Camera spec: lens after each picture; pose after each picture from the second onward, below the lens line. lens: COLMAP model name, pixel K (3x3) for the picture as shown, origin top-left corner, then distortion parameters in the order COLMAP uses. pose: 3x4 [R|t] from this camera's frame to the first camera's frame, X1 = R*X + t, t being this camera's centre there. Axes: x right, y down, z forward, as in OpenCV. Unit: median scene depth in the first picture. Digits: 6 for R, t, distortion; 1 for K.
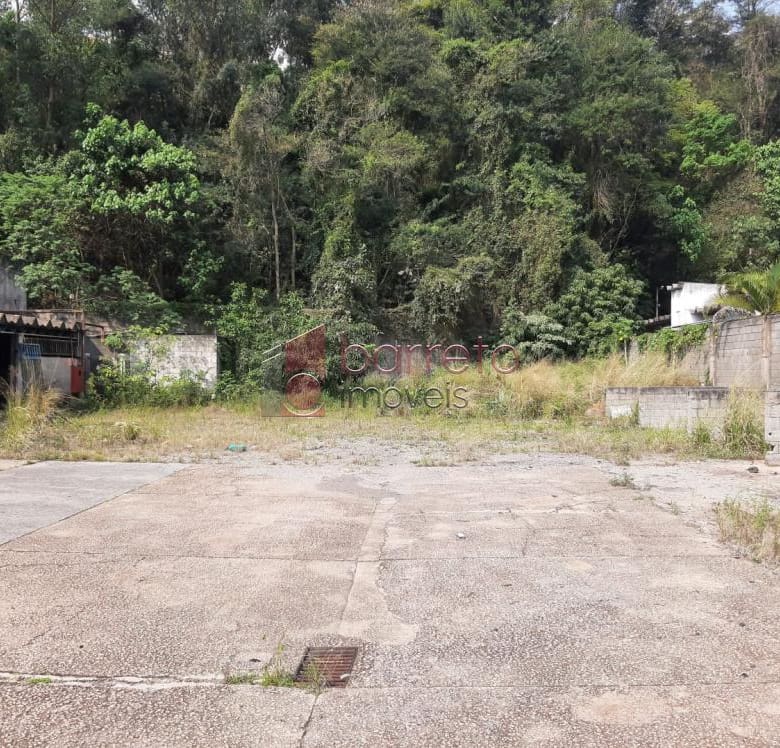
lens RADIAL K [[737.6, 0, 390.0], [0, 737.6, 374.0], [0, 0, 1]] dist [0.072017, -0.056043]
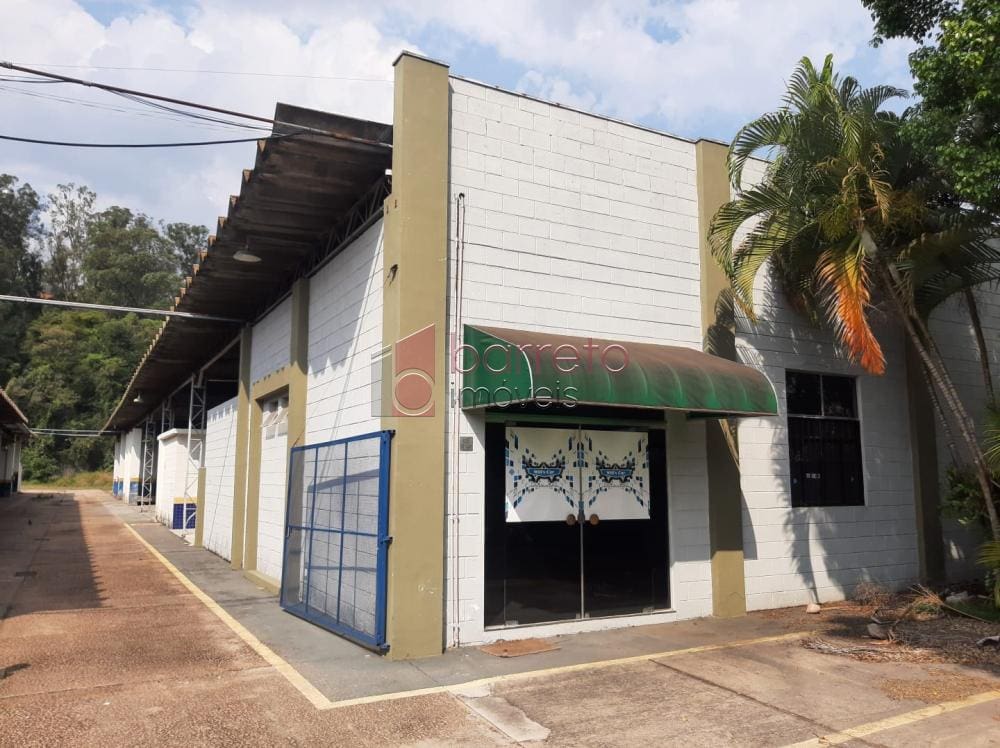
lens RADIAL K [[786.9, 0, 588.5], [0, 786.9, 375.5], [0, 0, 1]] dist [0.002251, -0.075799]
pose [[0.815299, 0.057398, 0.576188, -0.079265], [0.015978, 0.992466, -0.121474, 0.012809], [-0.578820, 0.108244, 0.808239, -2.646100]]
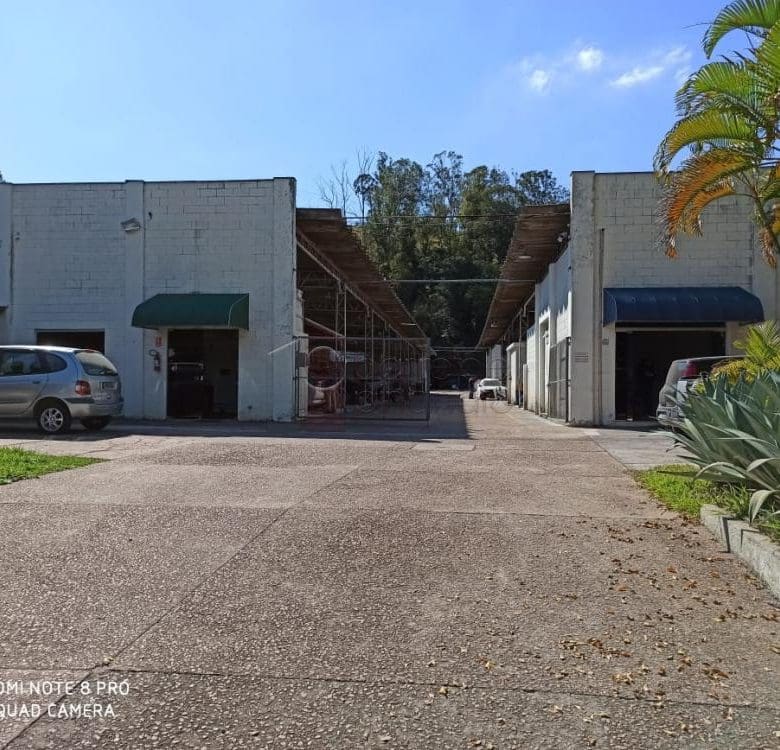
lens RADIAL K [[772.4, 0, 403.4], [0, 772.4, 377.1], [0, 0, 1]] dist [0.077656, -0.165145]
pose [[0.999213, -0.005119, -0.039337, -0.093046], [0.004419, 0.999831, -0.017849, 0.045250], [0.039422, 0.017661, 0.999067, -3.075590]]
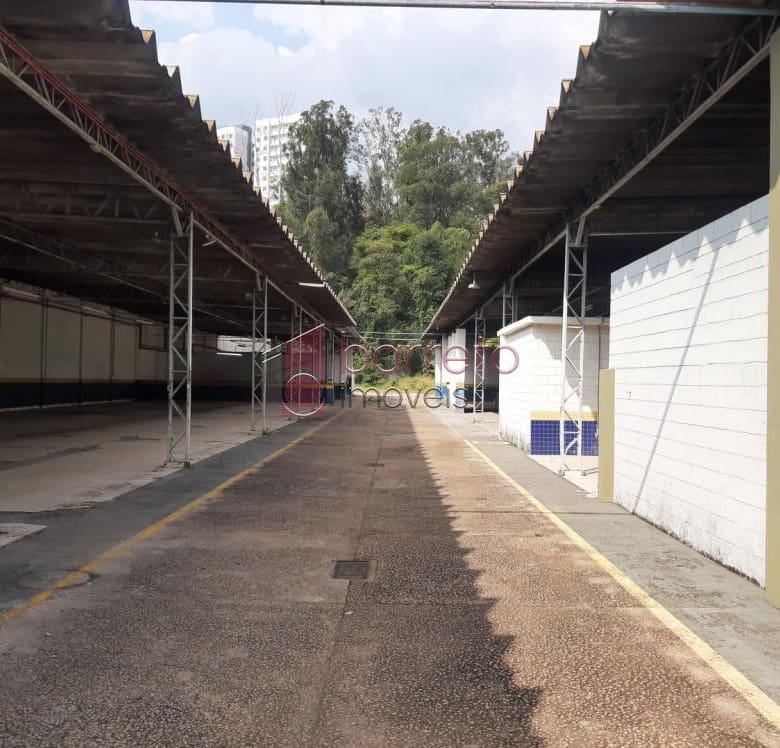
lens RADIAL K [[772.4, 0, 403.4], [0, 772.4, 376.1], [0, 0, 1]] dist [0.077656, -0.165145]
pose [[0.998839, 0.009599, 0.047209, -0.079048], [-0.009233, 0.999926, -0.007961, 0.011926], [-0.047282, 0.007515, 0.998853, -2.254874]]
